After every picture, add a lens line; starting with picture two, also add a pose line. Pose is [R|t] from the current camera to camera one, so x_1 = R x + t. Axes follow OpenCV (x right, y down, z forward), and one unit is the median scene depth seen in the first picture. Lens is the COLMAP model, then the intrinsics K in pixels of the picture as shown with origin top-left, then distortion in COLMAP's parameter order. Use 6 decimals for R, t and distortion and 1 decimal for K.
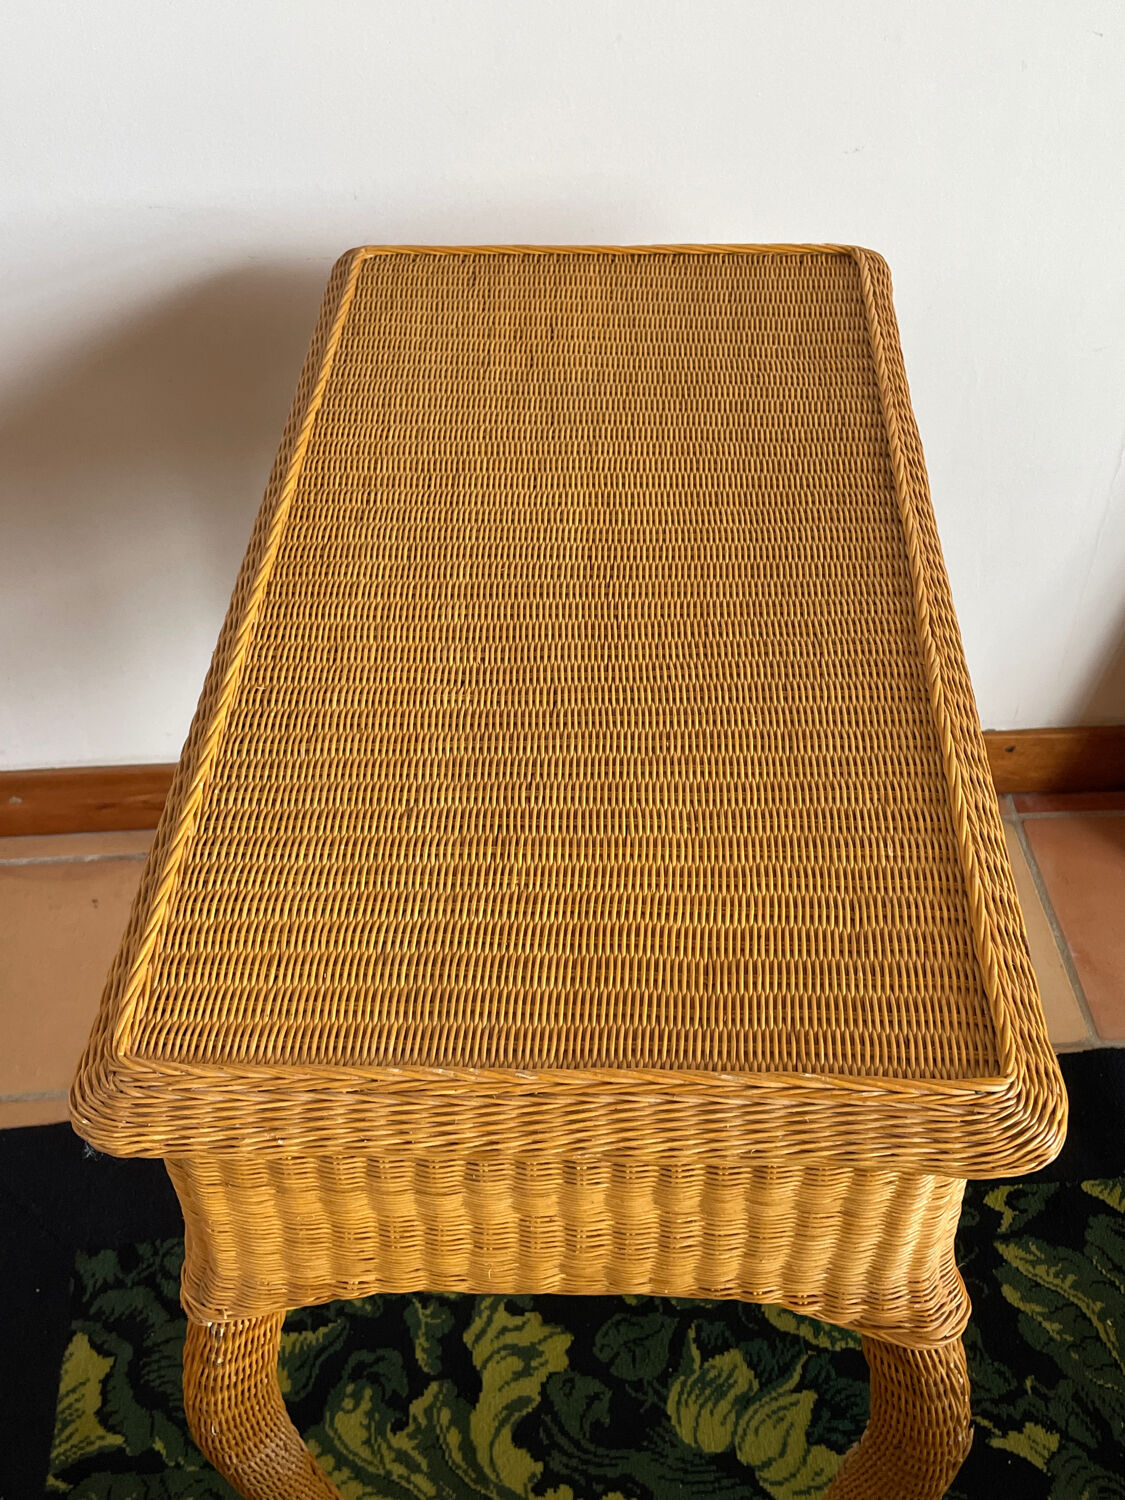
lens RADIAL K [[1621.9, 0, 544.4], [0, 1621.9, 724.3], [0, 0, 1]] dist [0.040995, 0.000000]
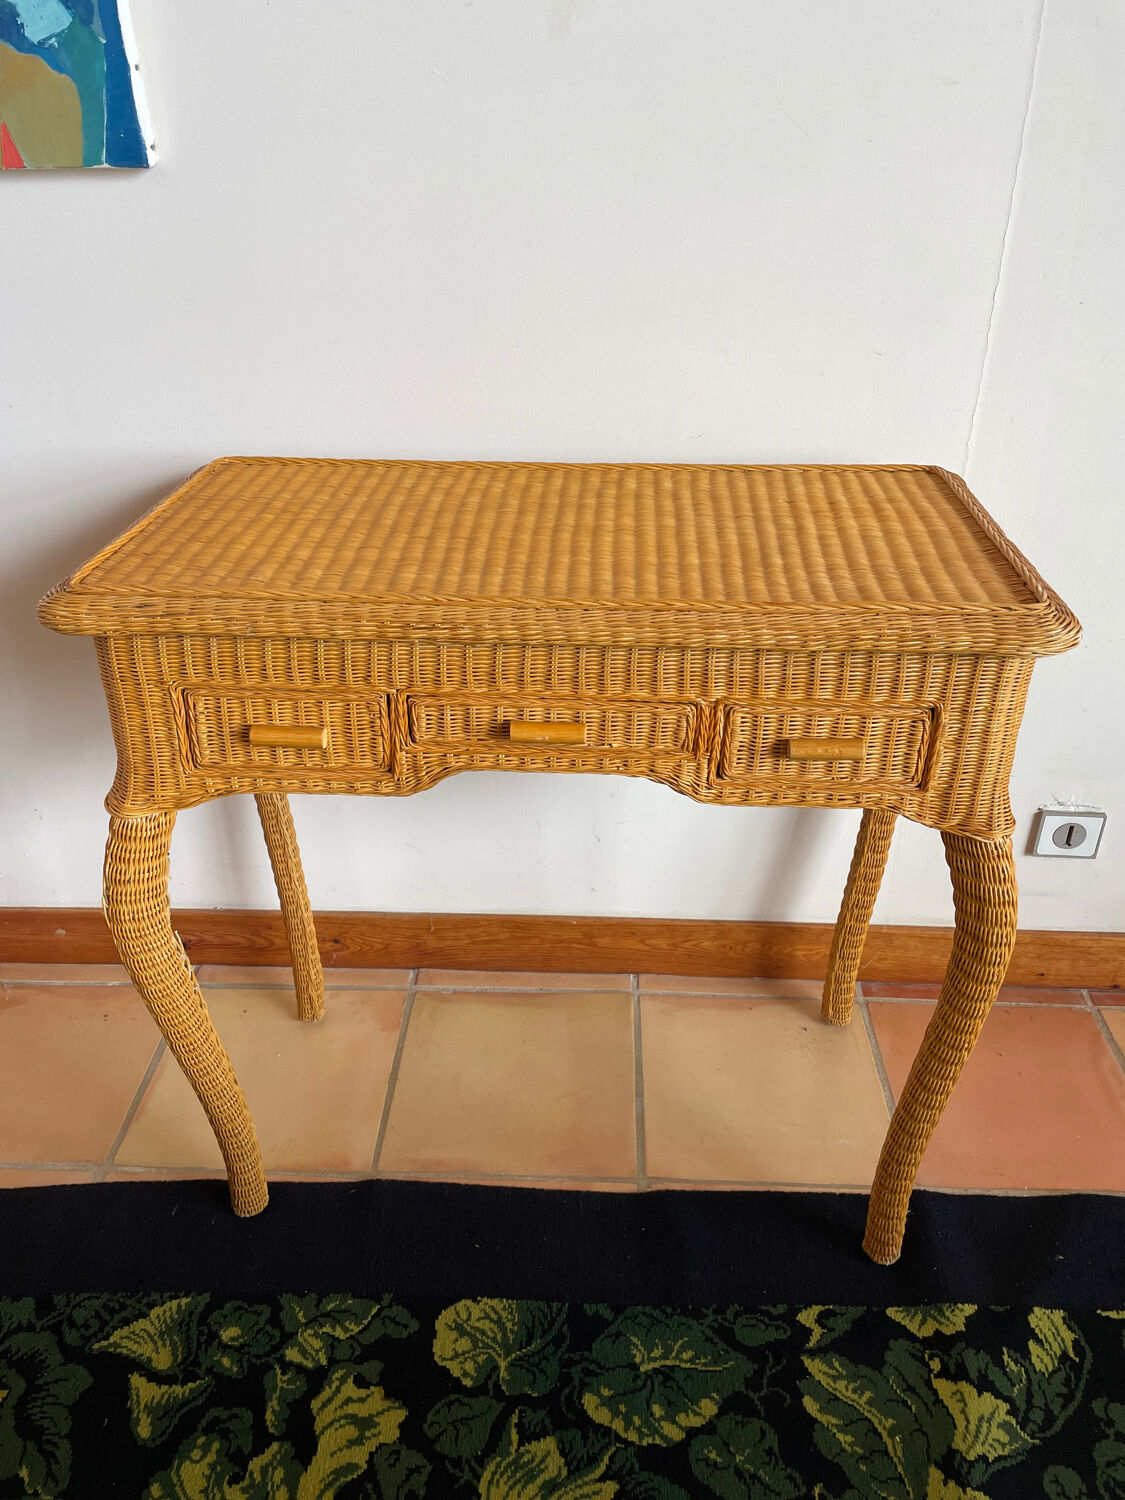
lens RADIAL K [[1153.3, 0, 562.5], [0, 1153.3, 731.7], [0, 0, 1]] dist [0.043803, -0.079377]
pose [[0.996419, 0.050977, -0.067456, 0.153744], [-0.065412, 0.970278, -0.232986, 0.106020], [0.053574, 0.236564, 0.970138, 0.136598]]
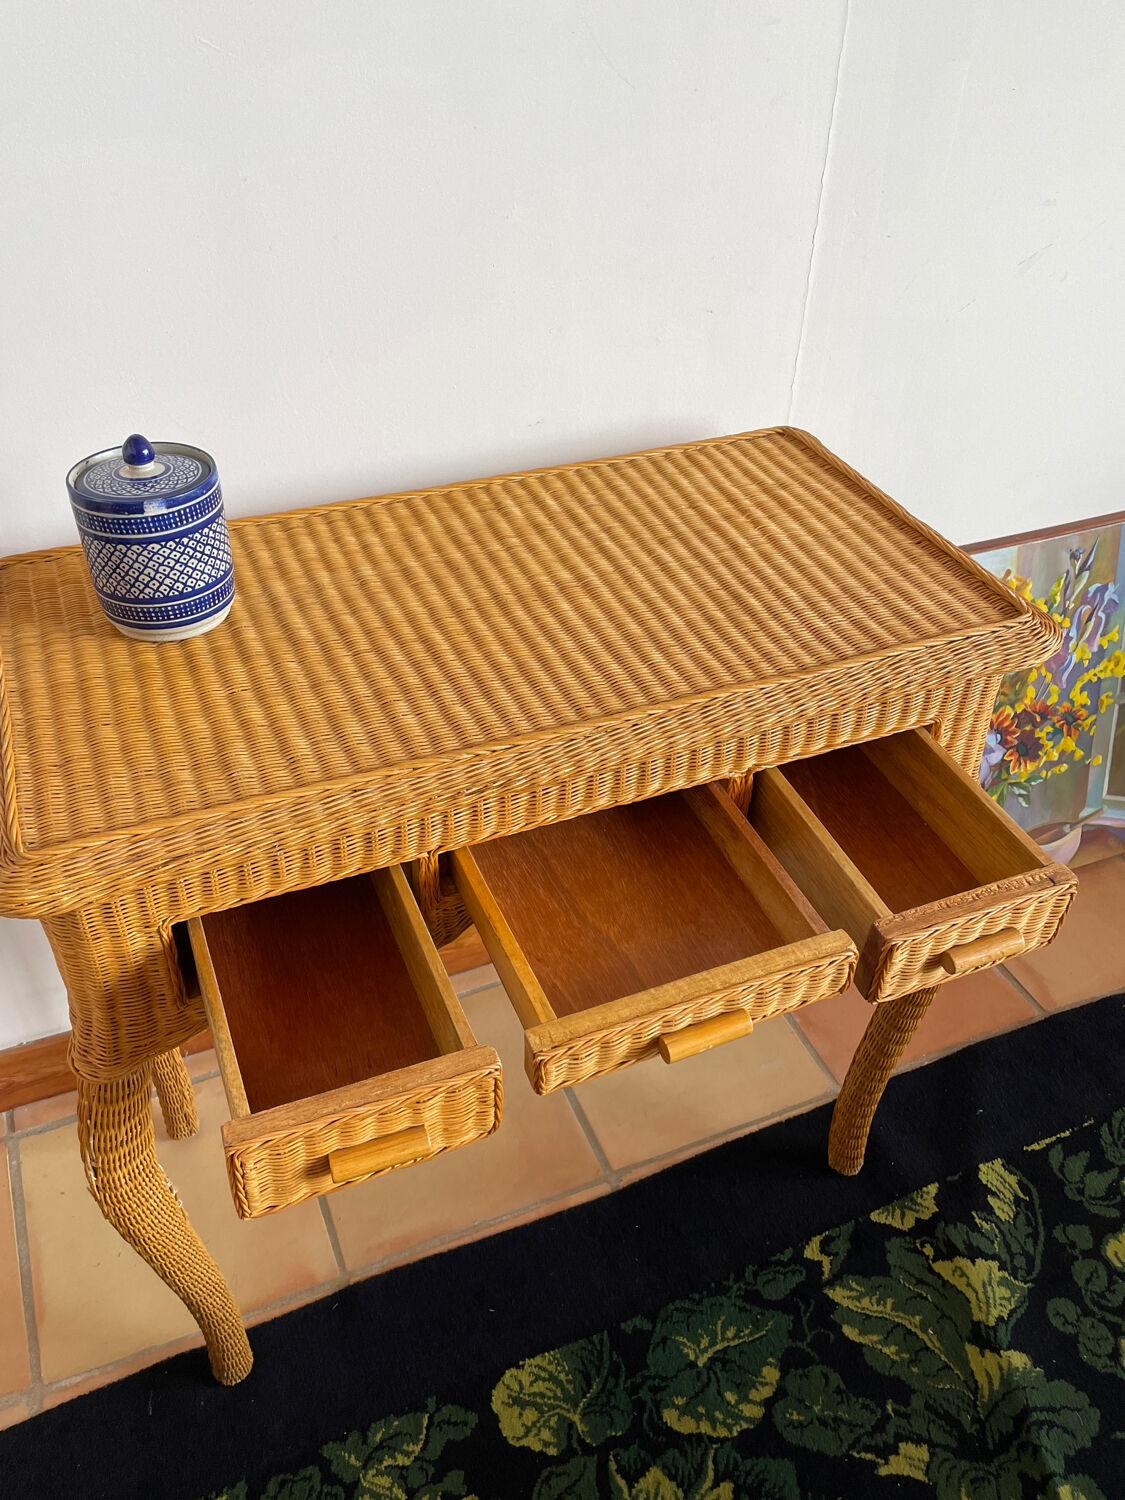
lens RADIAL K [[1249.6, 0, 549.2], [0, 1249.6, 725.4], [0, 0, 1]] dist [0.052487, -0.079771]
pose [[0.939821, -0.188007, 0.285288, -0.101441], [0.211489, 0.975911, -0.053571, -0.081109], [-0.268344, 0.110683, 0.956944, 0.139526]]
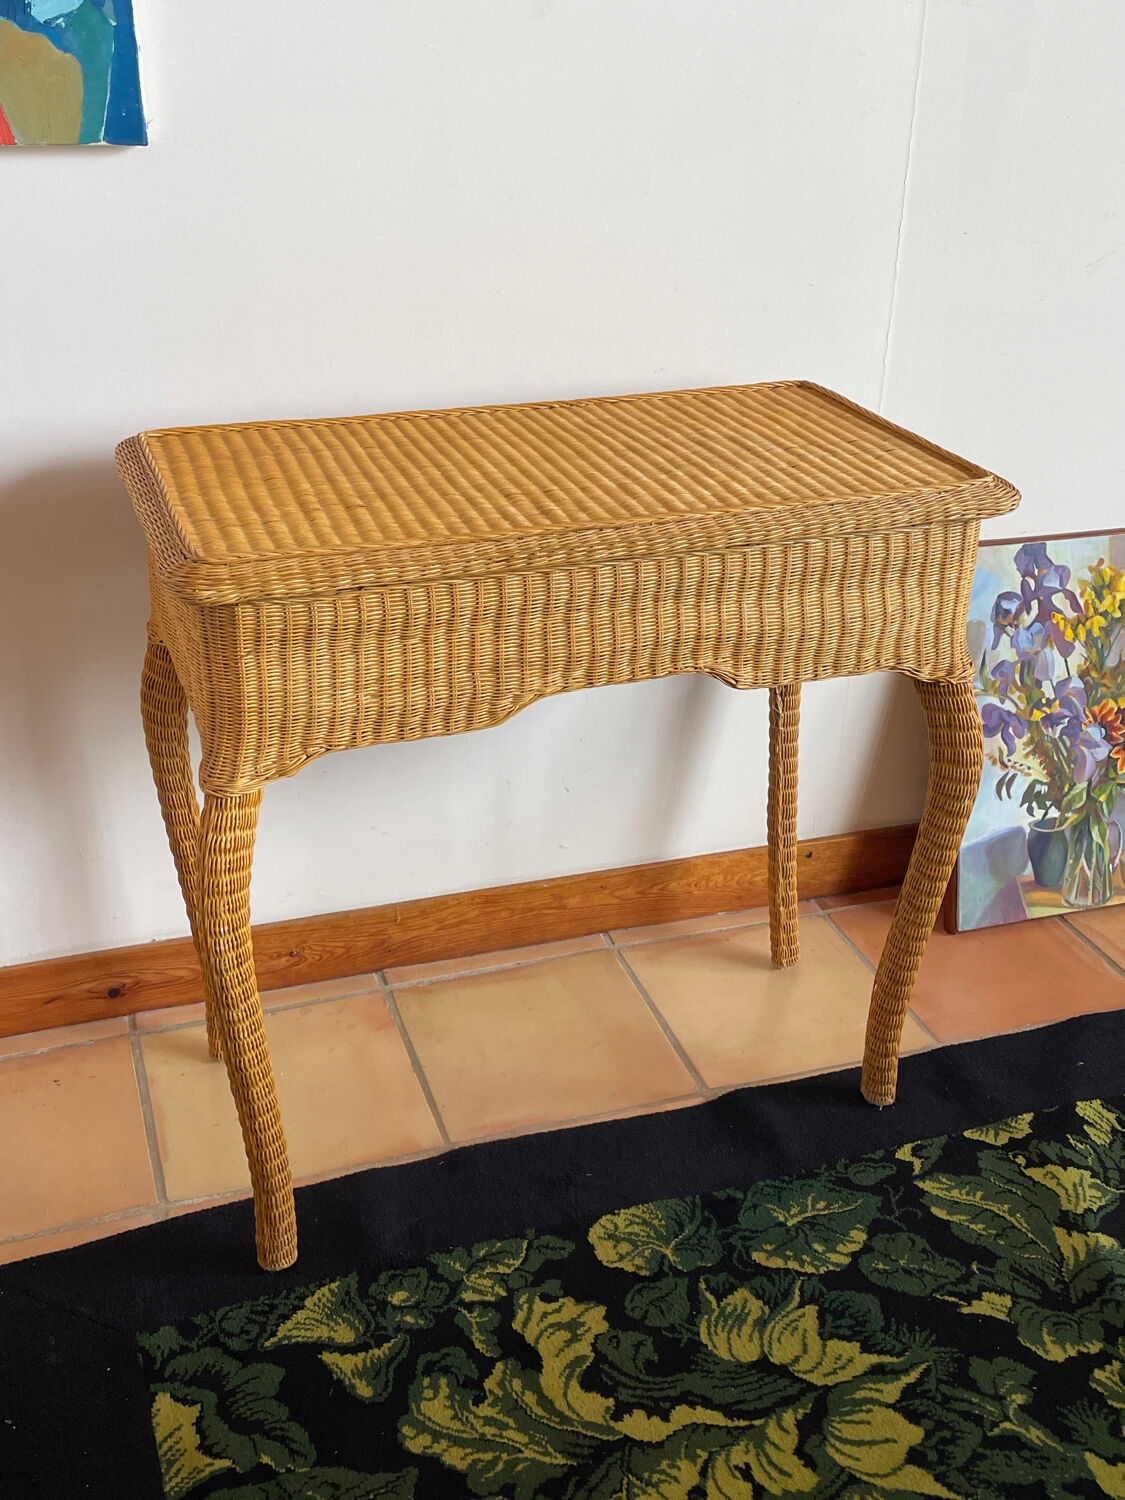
lens RADIAL K [[1621.9, 0, 534.9], [0, 1621.9, 723.3], [0, 0, 1]] dist [0.040995, 0.000000]
pose [[0.963904, -0.089669, 0.250696, -0.284490], [0.159953, 0.947751, -0.276014, 0.299703], [-0.212847, 0.306150, 0.927884, -0.178528]]
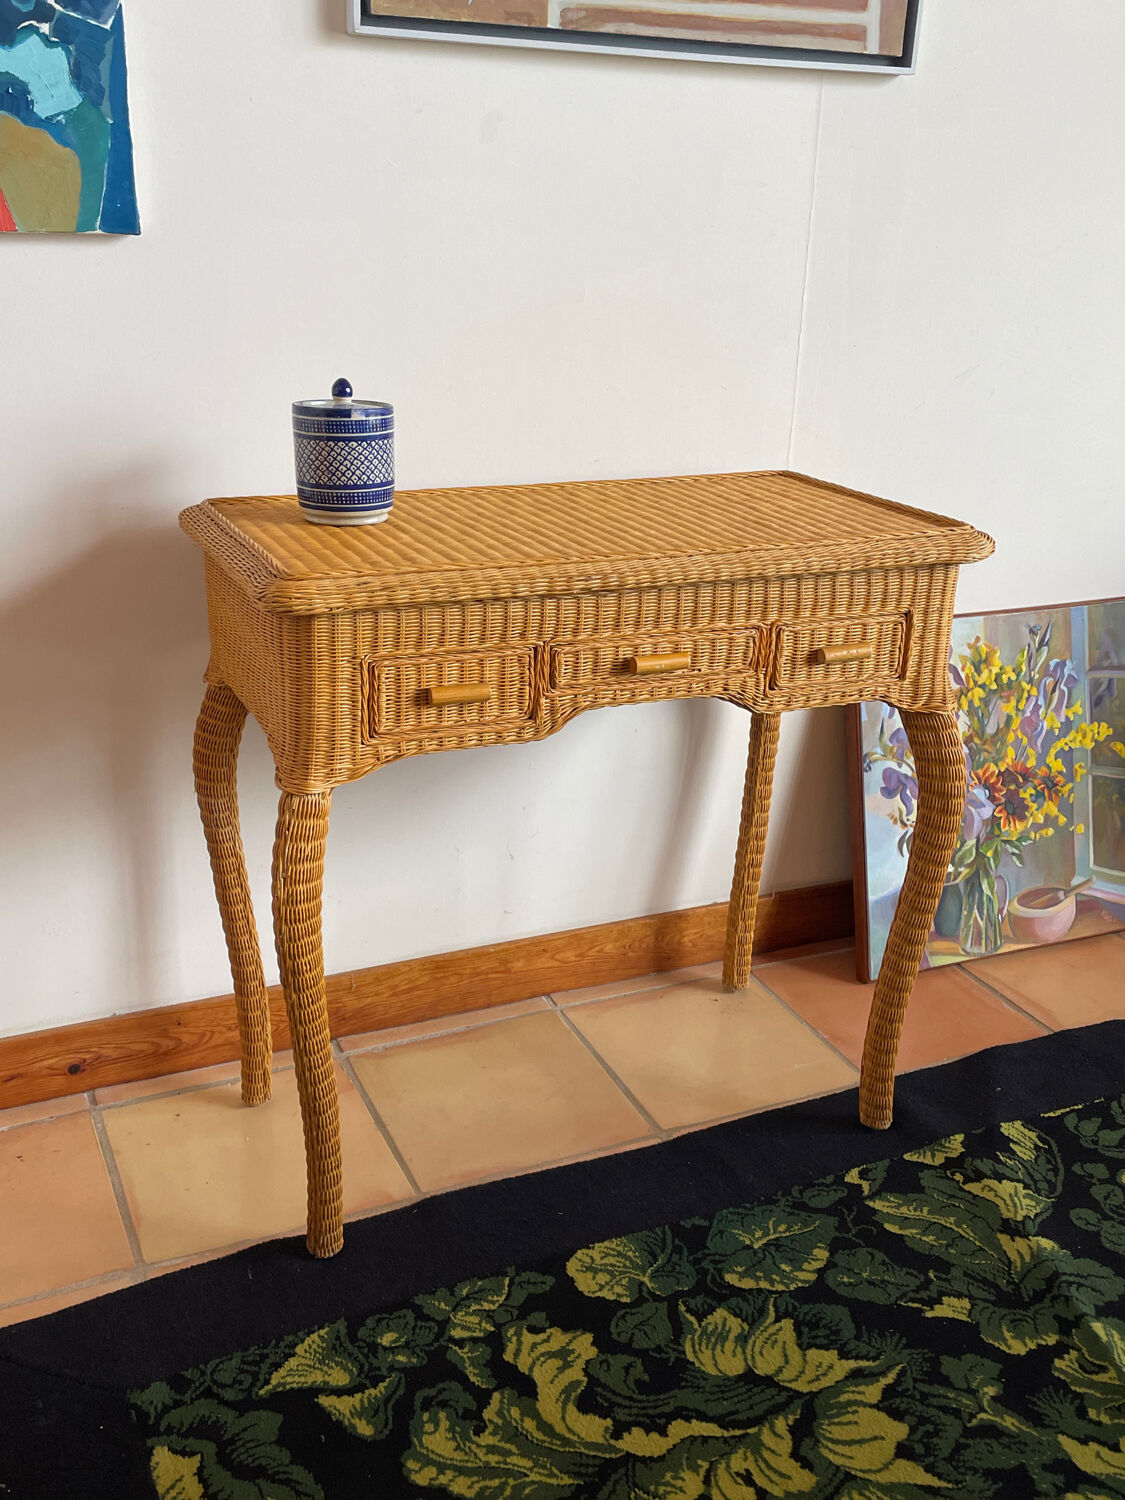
lens RADIAL K [[1505.7, 0, 550.7], [0, 1505.7, 718.9], [0, 0, 1]] dist [0.022770, 0.000000]
pose [[0.927568, -0.083597, 0.364183, -0.375287], [0.220380, 0.909478, -0.352537, 0.355023], [-0.301746, 0.407261, 0.862025, -0.111702]]
